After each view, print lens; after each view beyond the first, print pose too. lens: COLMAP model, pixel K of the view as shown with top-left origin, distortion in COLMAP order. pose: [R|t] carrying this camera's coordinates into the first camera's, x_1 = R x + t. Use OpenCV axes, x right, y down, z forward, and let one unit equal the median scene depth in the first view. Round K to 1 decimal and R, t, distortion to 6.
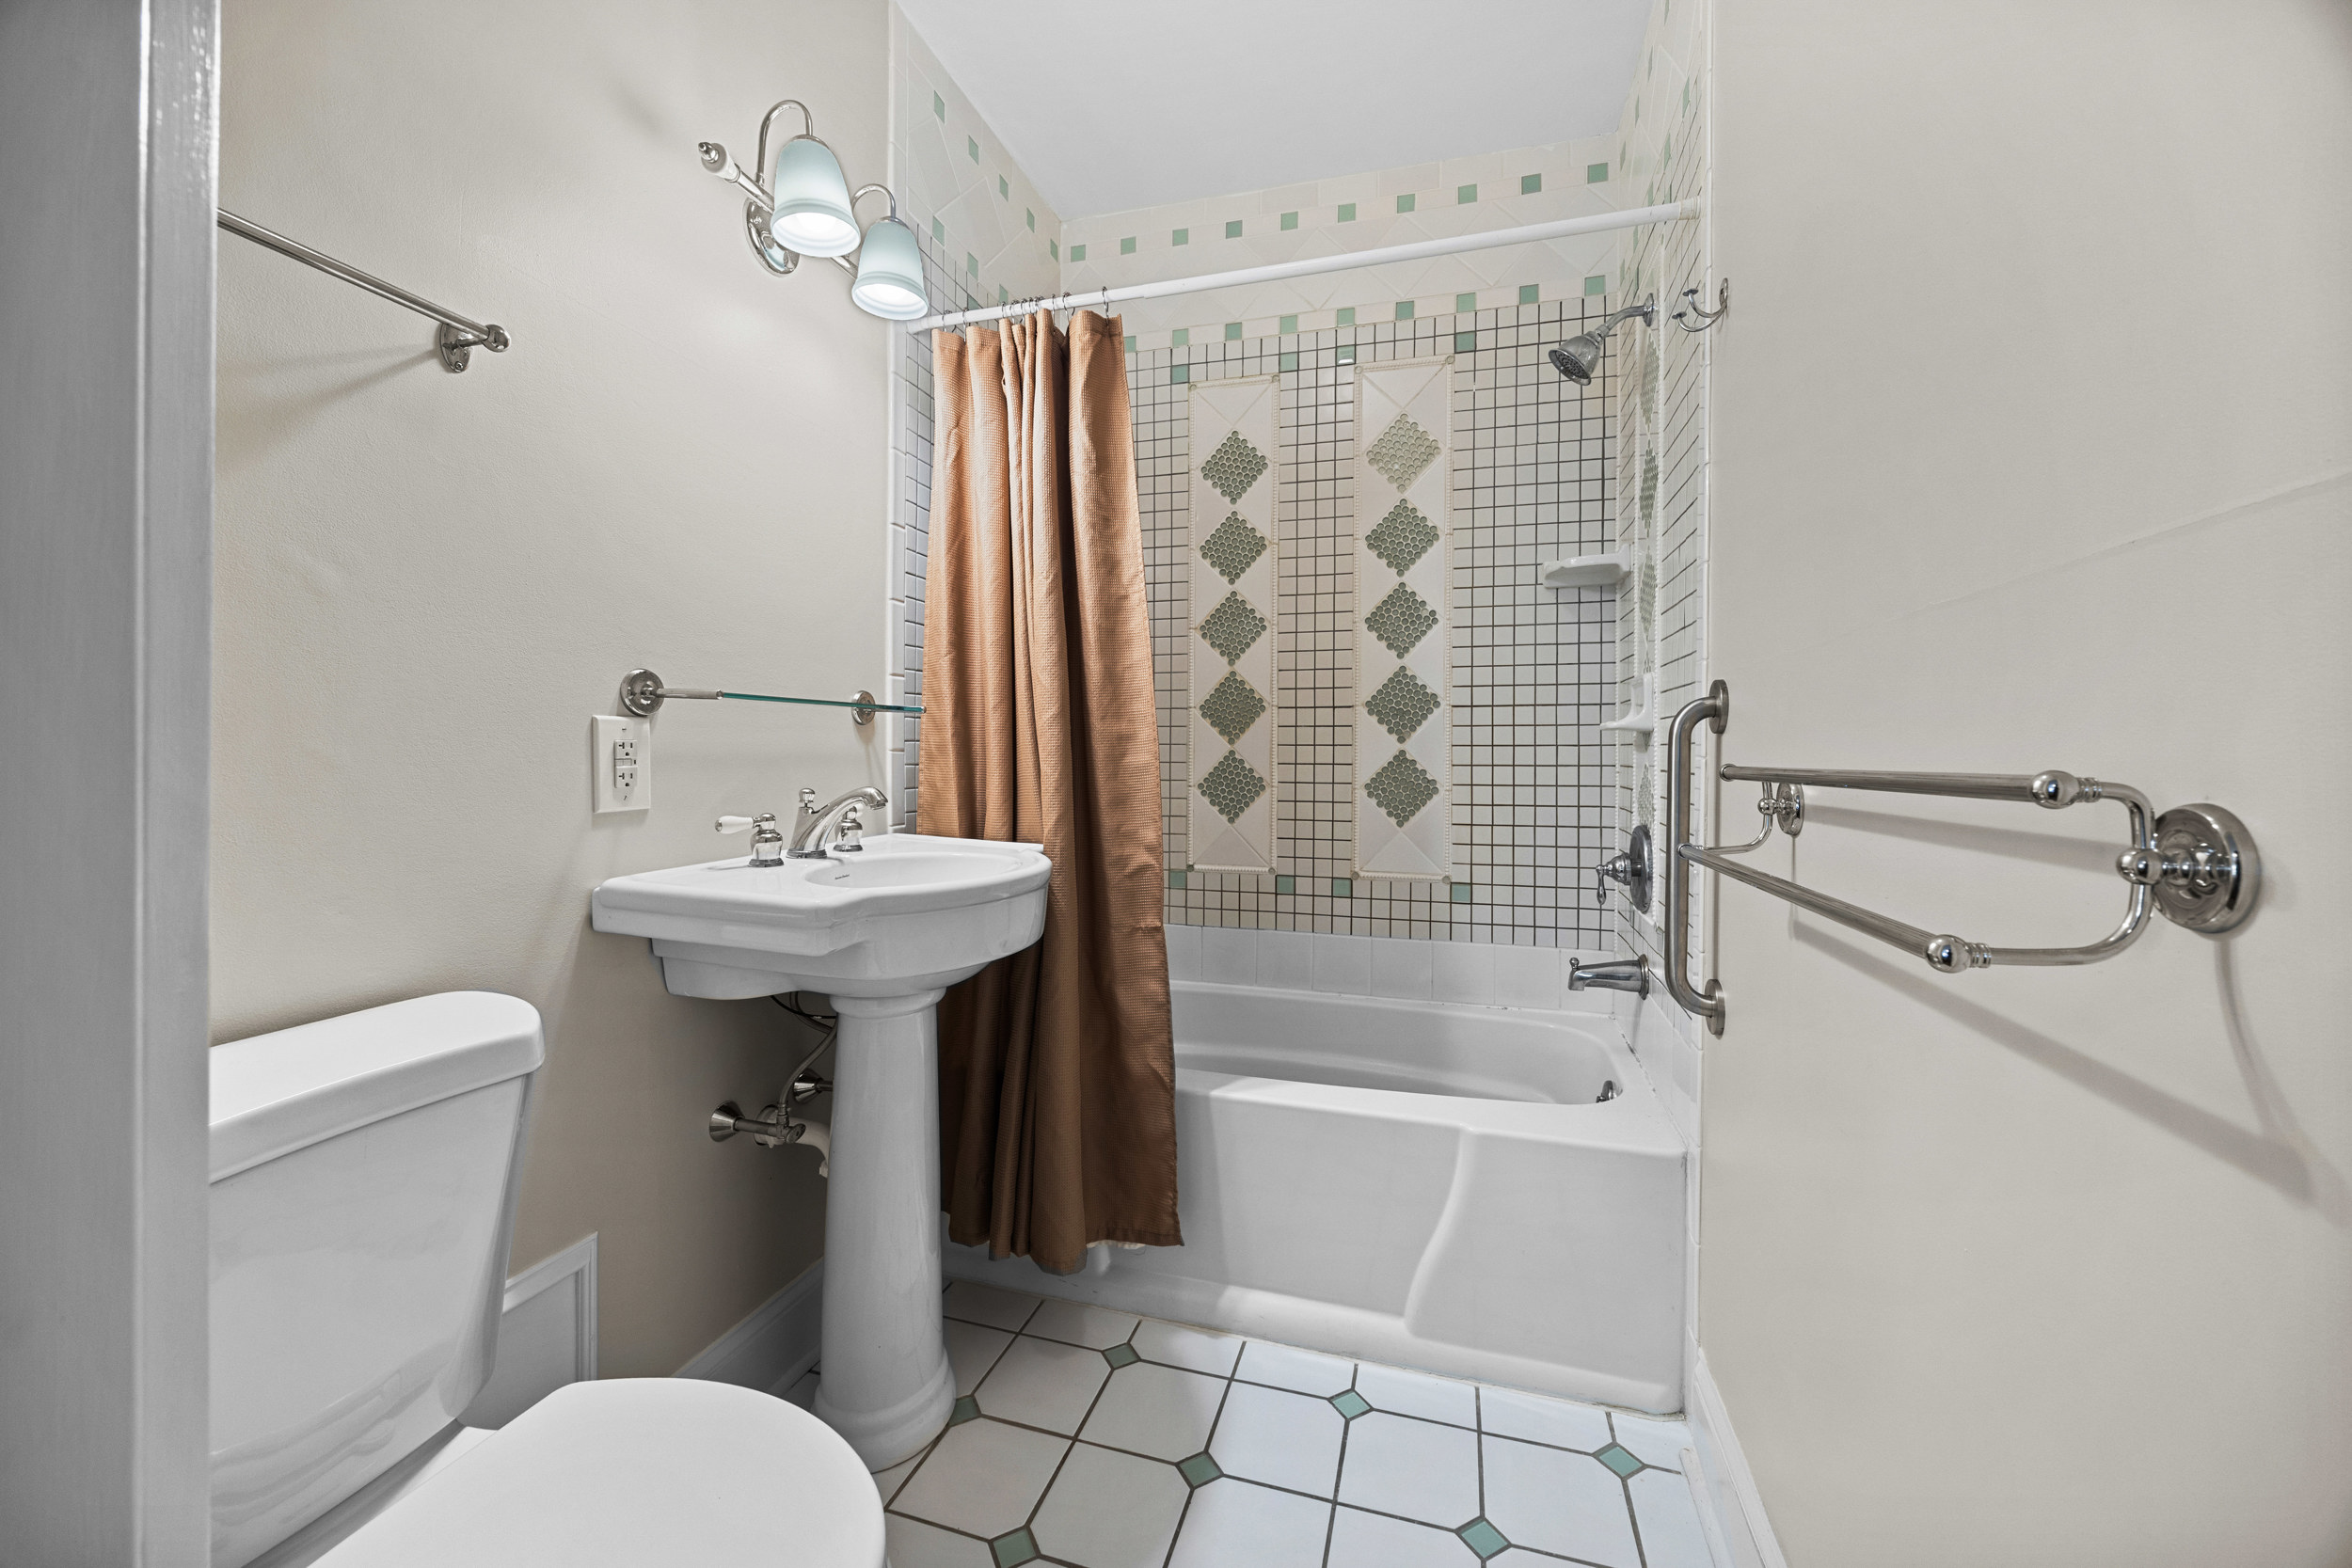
lens RADIAL K [[909.8, 0, 1176.5], [0, 909.8, 766.5], [0, 0, 1]] dist [0.000127, -0.000759]
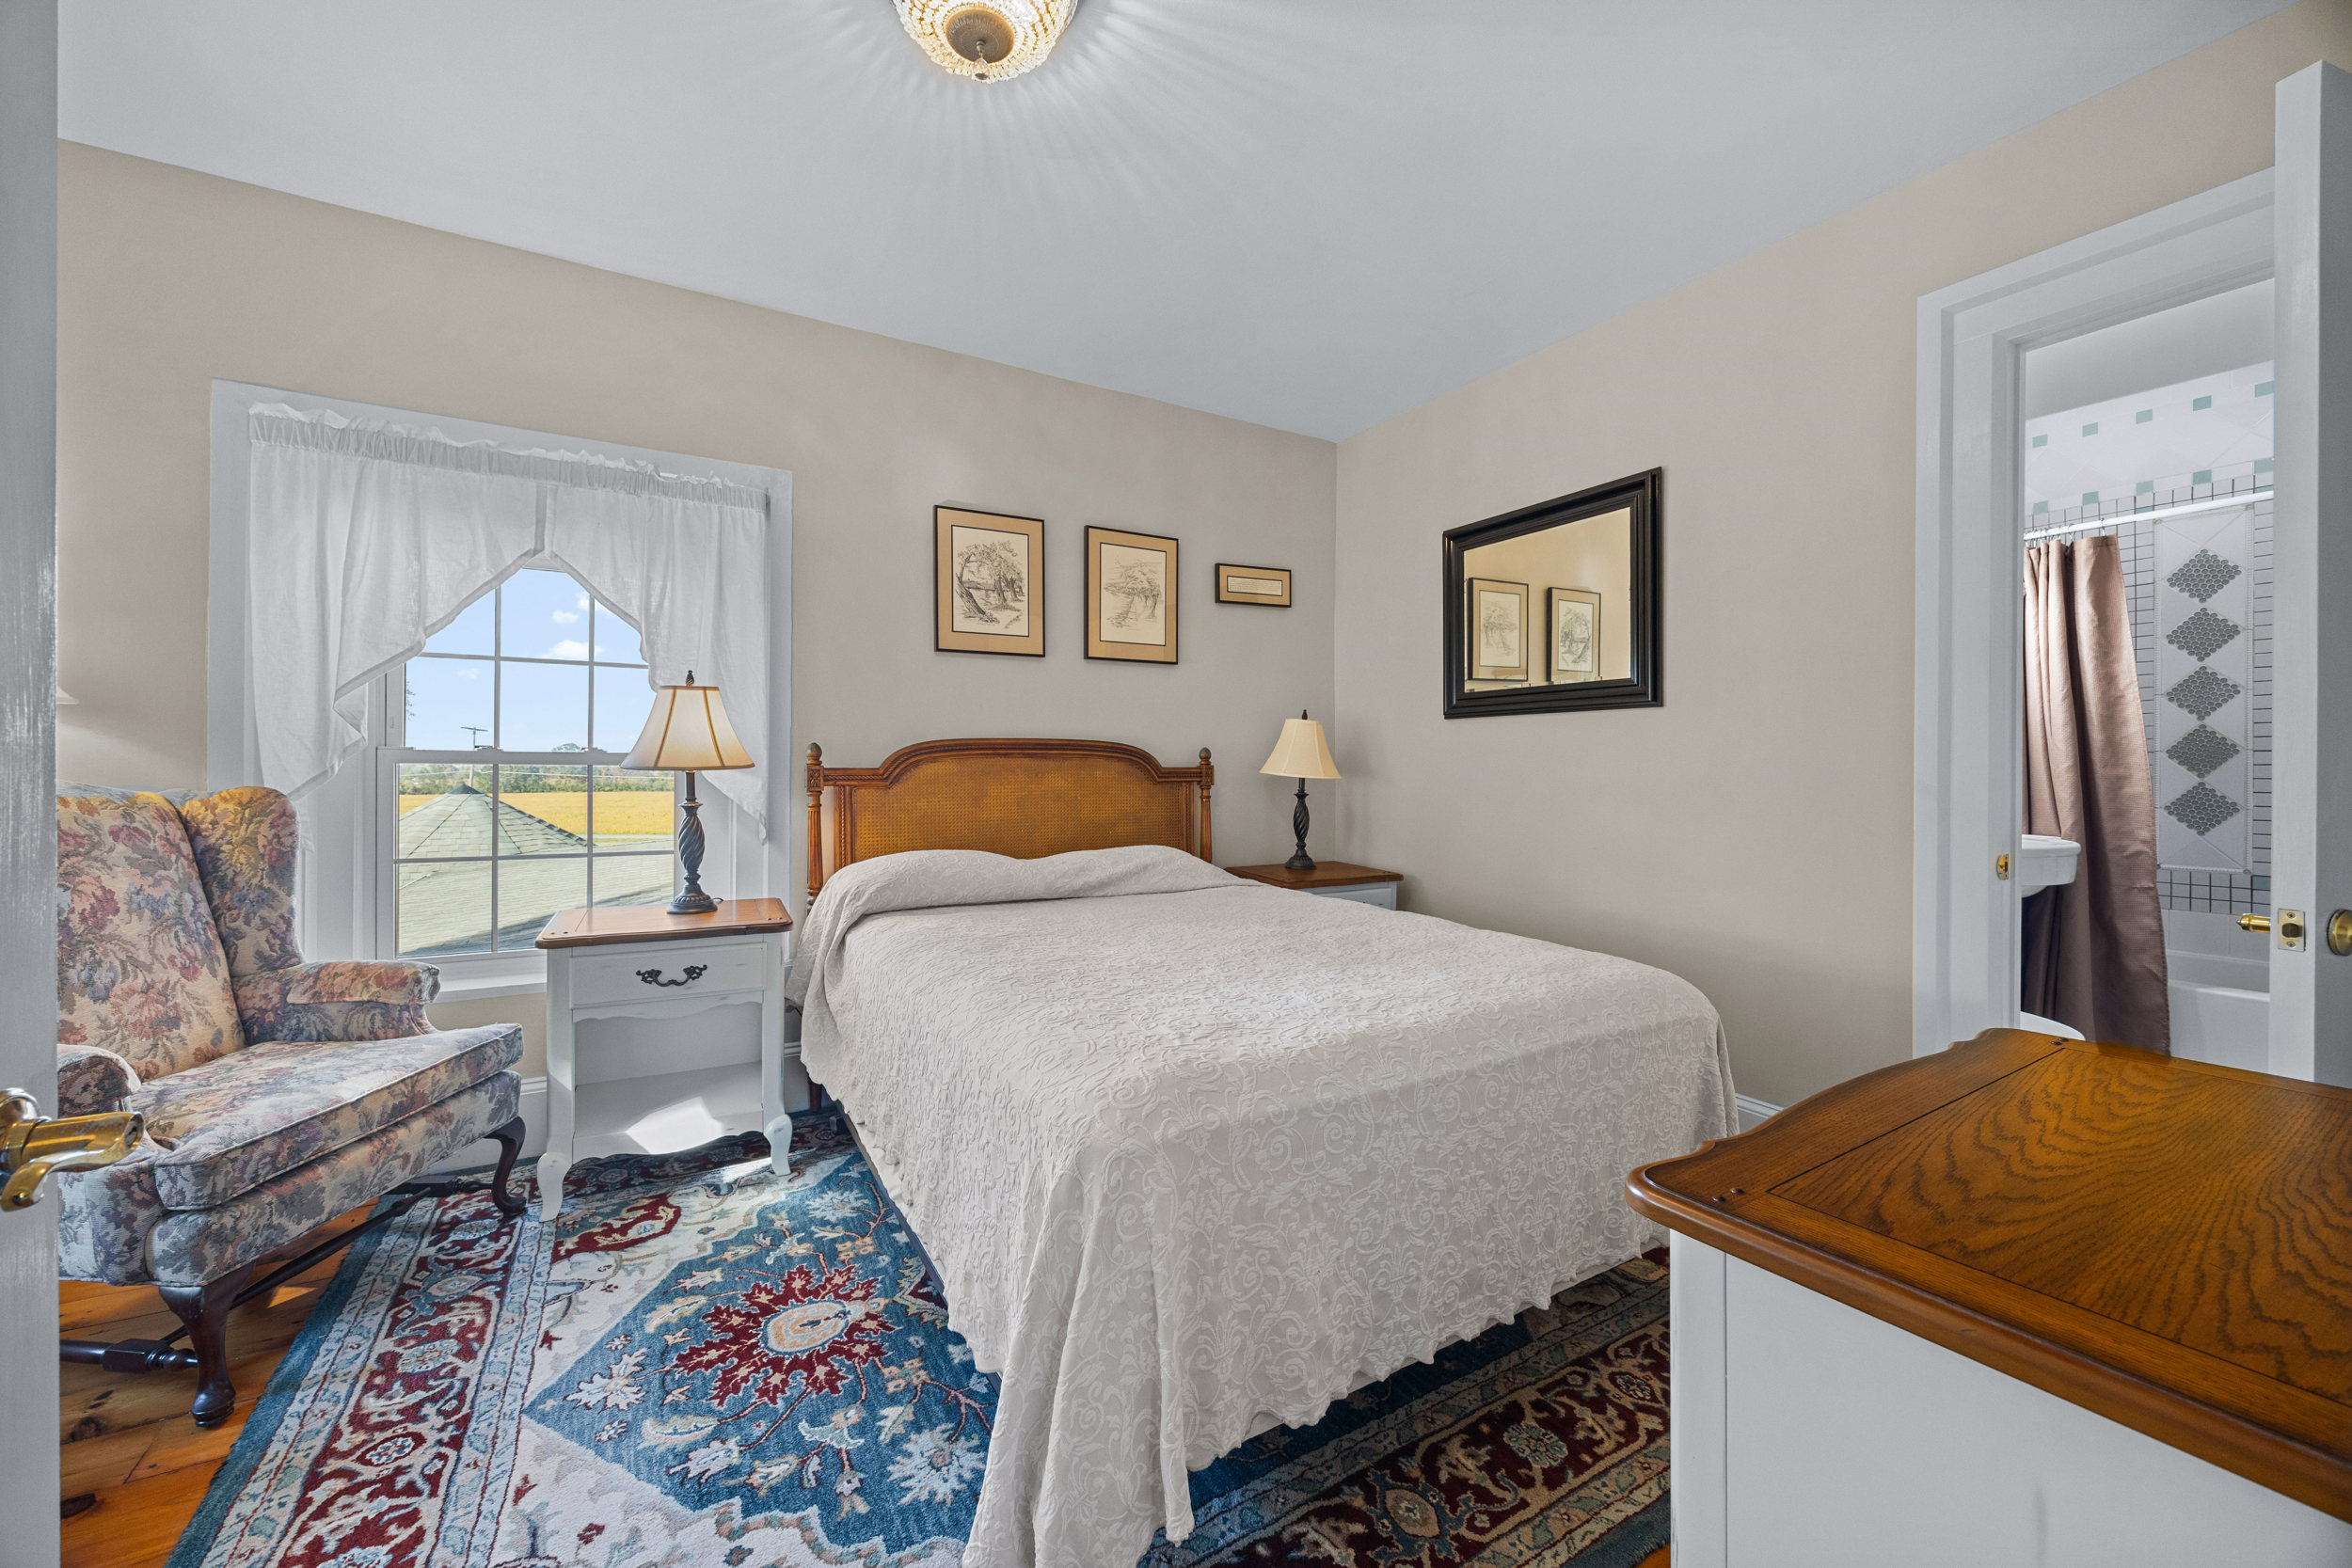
lens RADIAL K [[909.8, 0, 1171.1], [0, 909.8, 779.0], [0, 0, 1]] dist [0.000127, -0.000759]
pose [[0.731572, -0.000771, -0.681764, -0.202880], [-0.005882, 0.999955, -0.007443, -0.005854], [0.681739, 0.009455, 0.731534, -1.519486]]
